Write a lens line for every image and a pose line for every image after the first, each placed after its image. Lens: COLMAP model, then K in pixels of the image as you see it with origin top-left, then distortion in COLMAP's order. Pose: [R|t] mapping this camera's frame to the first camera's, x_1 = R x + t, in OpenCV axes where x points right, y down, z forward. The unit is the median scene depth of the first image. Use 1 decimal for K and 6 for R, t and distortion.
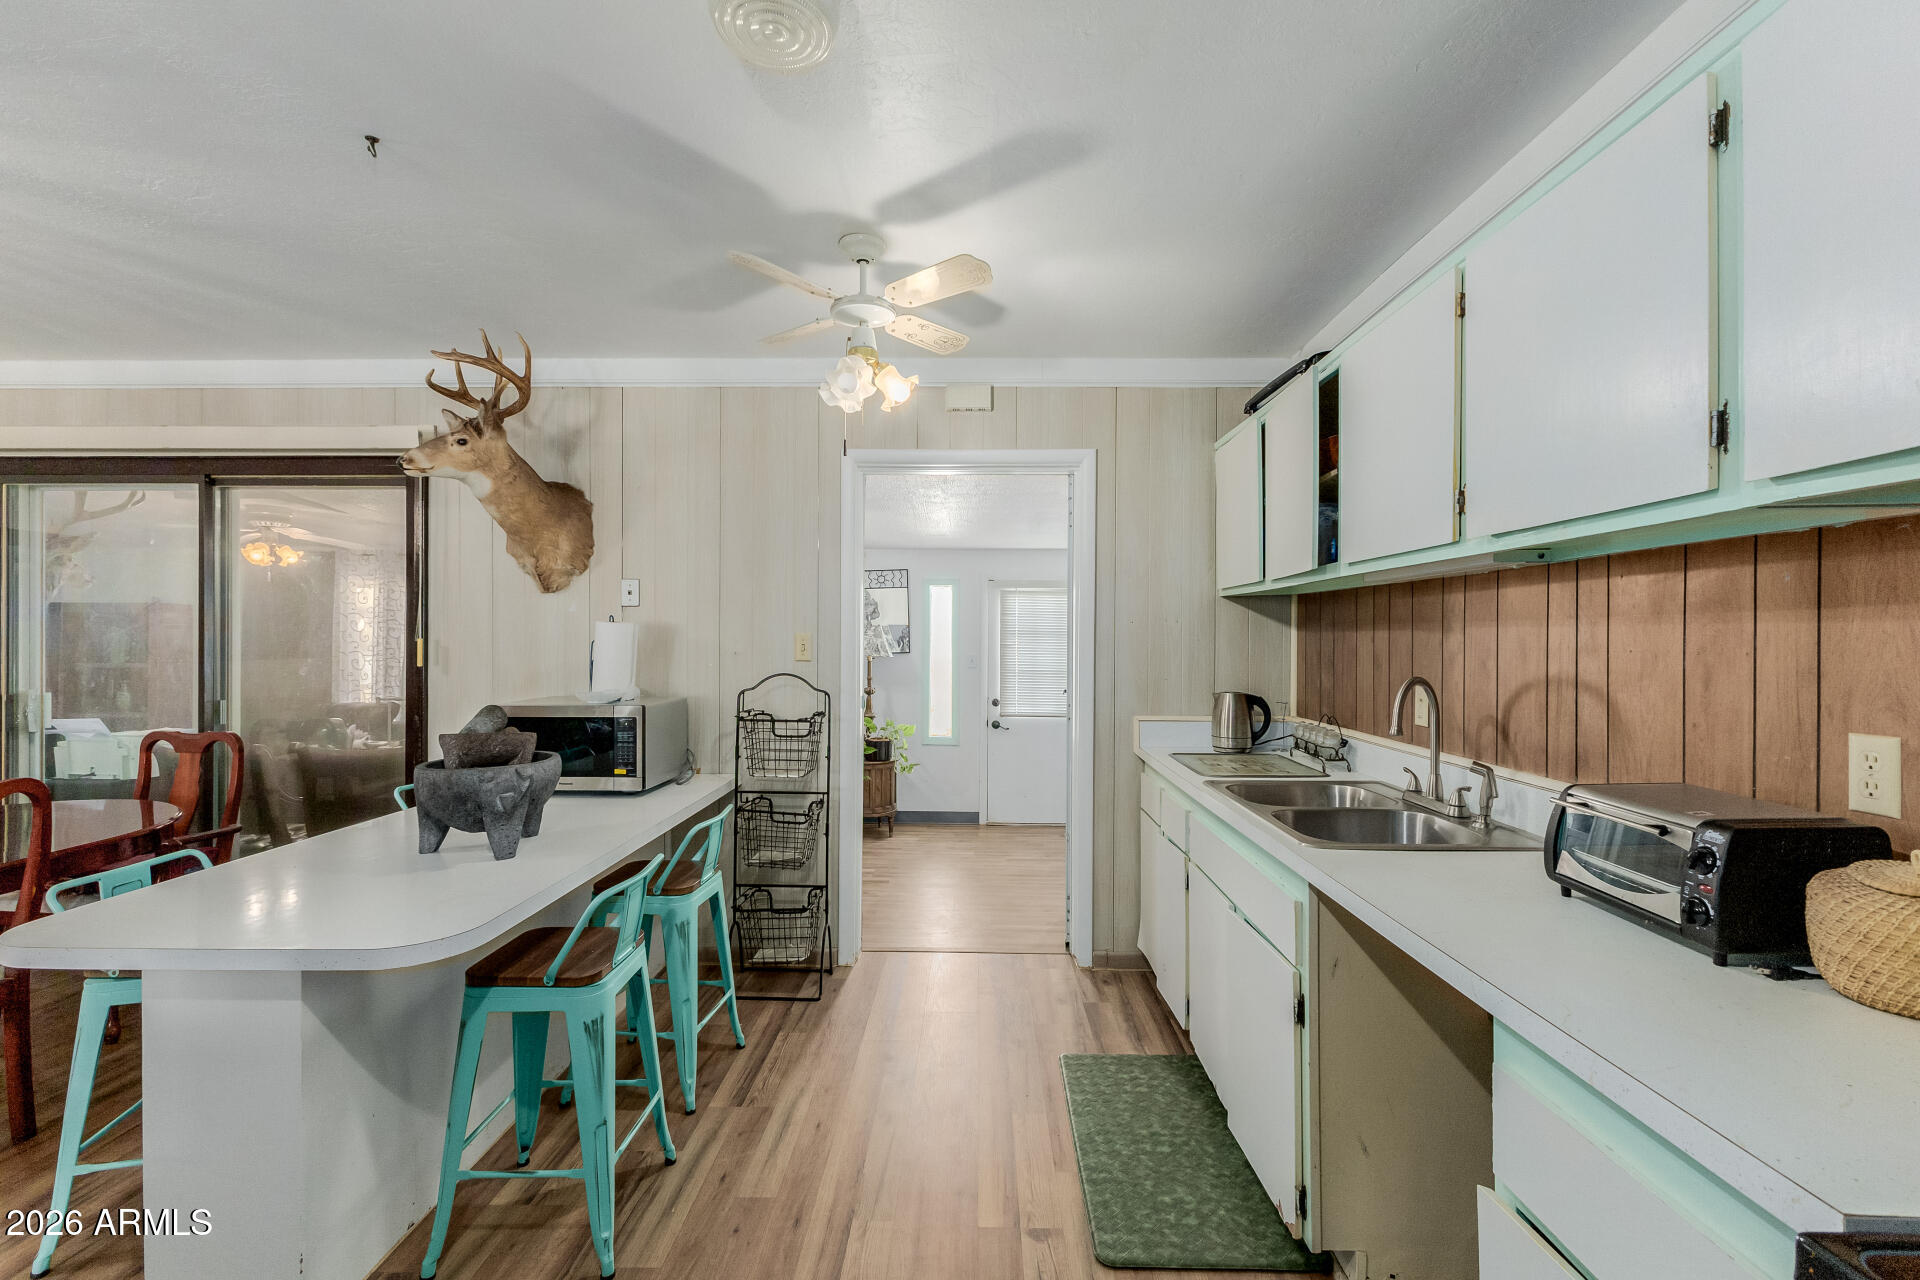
lens RADIAL K [[841.6, 0, 960.0], [0, 841.6, 640.0], [0, 0, 1]] dist [0.013067, -0.000022]
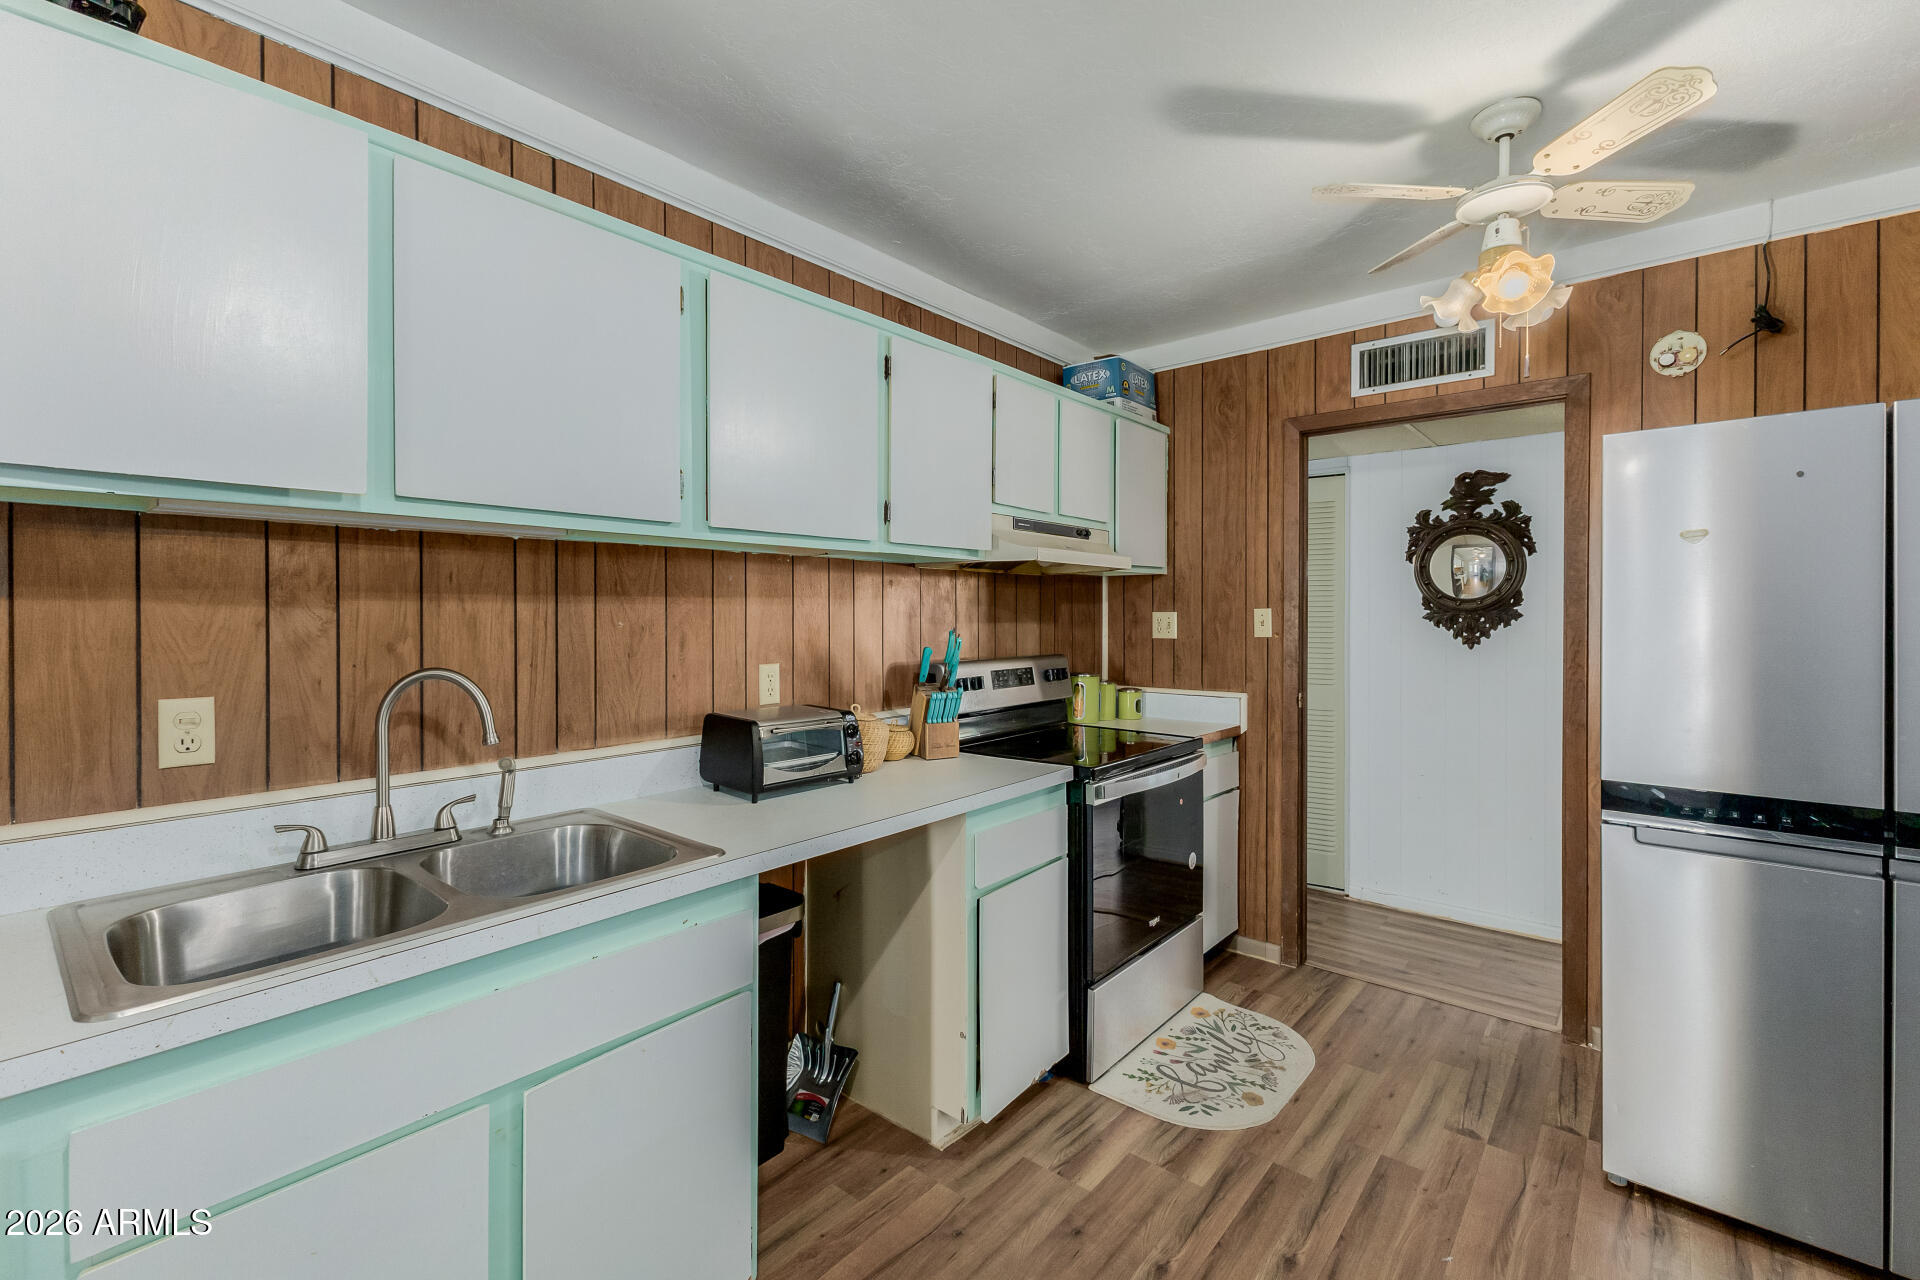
lens RADIAL K [[828.1, 0, 963.4], [0, 828.1, 616.4], [0, 0, 1]] dist [0.002398, -0.000458]
pose [[-0.783677, -0.001398, 0.621167, -0.185765], [0.002480, 0.999982, 0.005379, -0.002850], [-0.621163, 0.005755, -0.783660, 0.897415]]
